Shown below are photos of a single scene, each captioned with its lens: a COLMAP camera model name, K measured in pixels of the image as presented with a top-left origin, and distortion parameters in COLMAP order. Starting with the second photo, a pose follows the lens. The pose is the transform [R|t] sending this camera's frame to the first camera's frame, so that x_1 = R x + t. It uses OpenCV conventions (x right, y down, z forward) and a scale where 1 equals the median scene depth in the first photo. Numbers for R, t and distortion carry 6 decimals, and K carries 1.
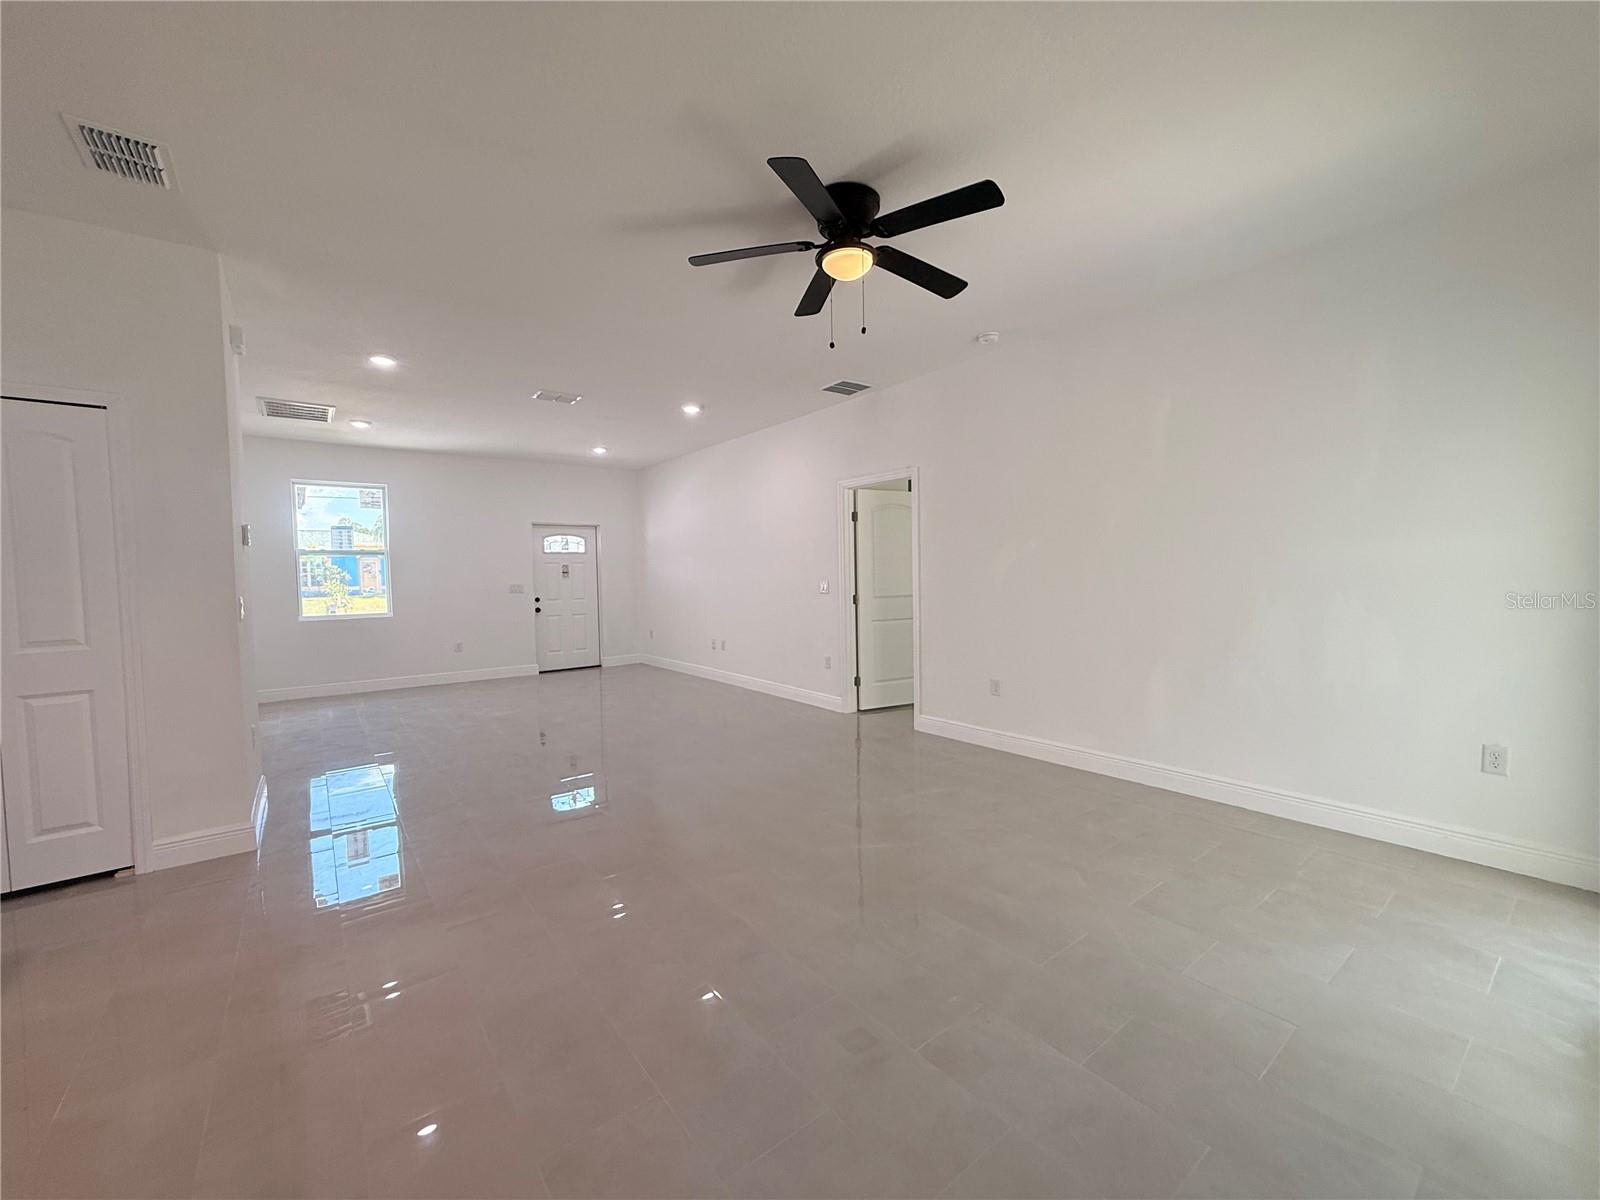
lens RADIAL K [[638.9, 0, 793.6], [0, 638.9, 606.4], [0, 0, 1]] dist [0.000676, -0.000752]
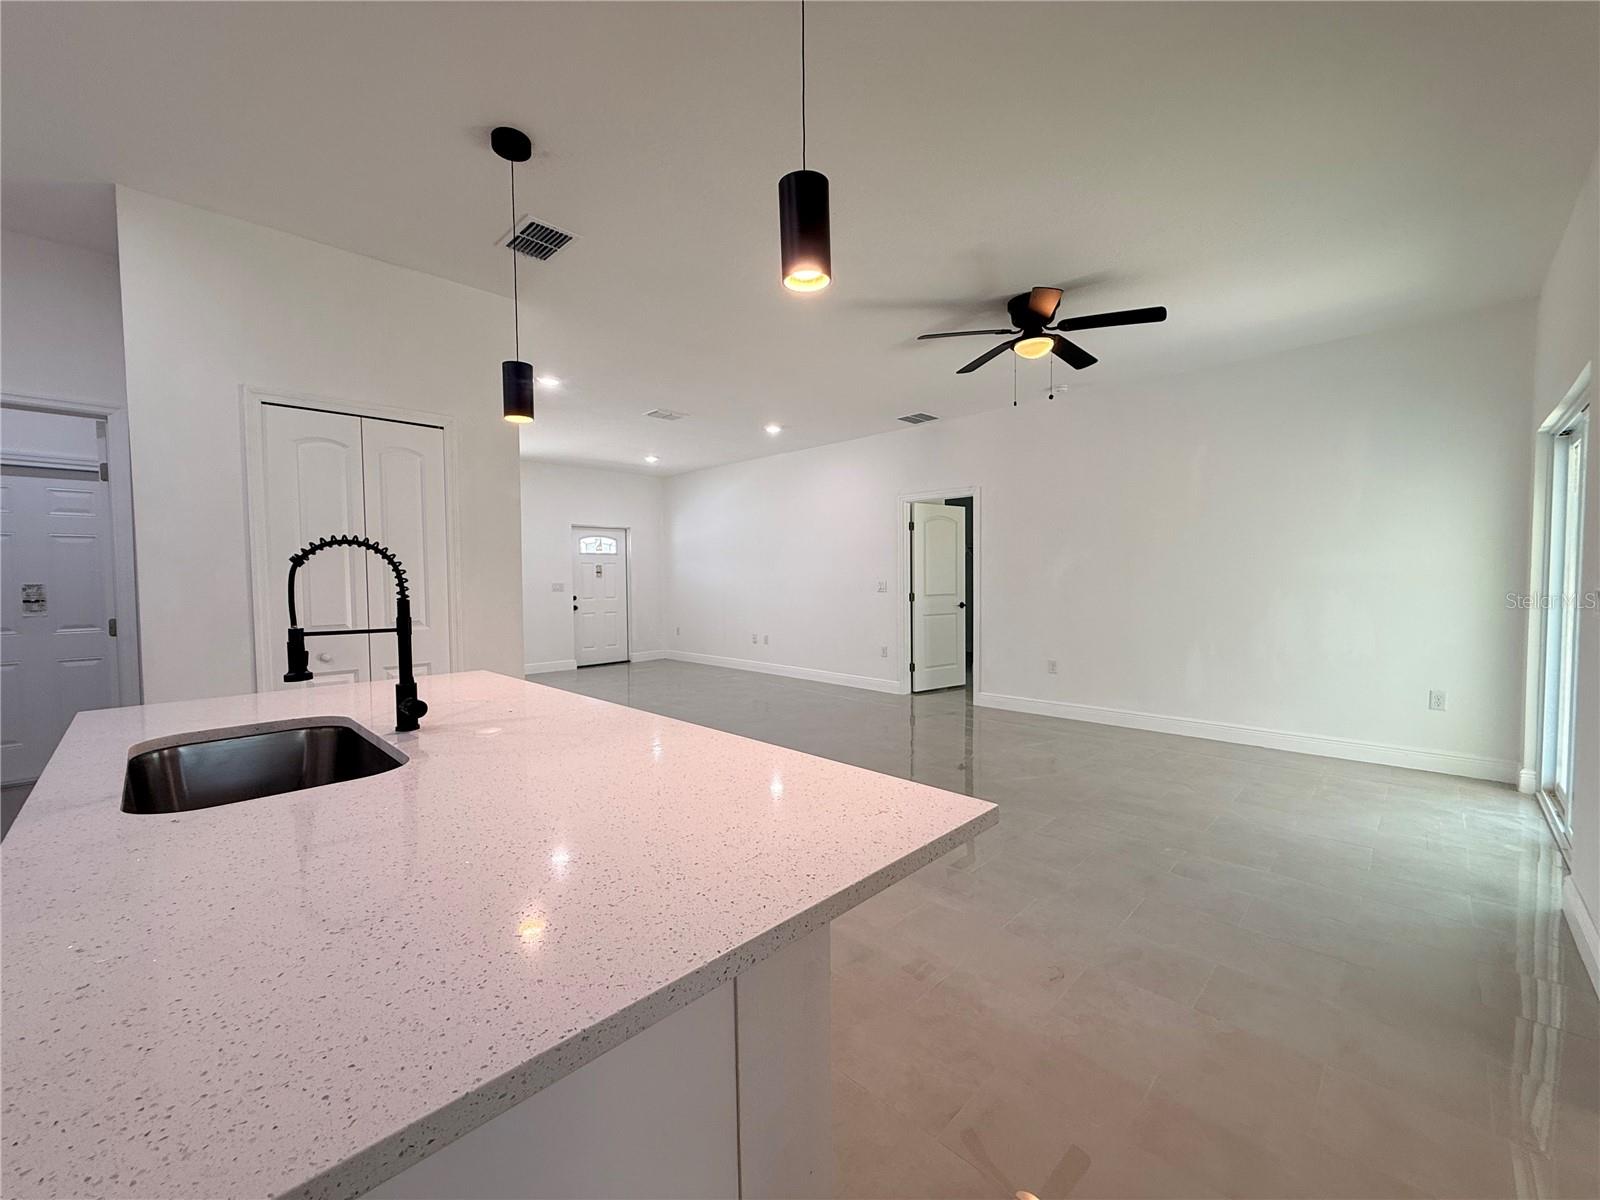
lens RADIAL K [[638.9, 0, 796.0], [0, 638.9, 606.6], [0, 0, 1]] dist [0.000676, -0.000752]
pose [[0.991108, 0.002555, 0.133036, -0.264660], [-0.001728, 0.999978, -0.006330, 0.014228], [-0.133049, 0.006044, 0.991091, -0.127643]]
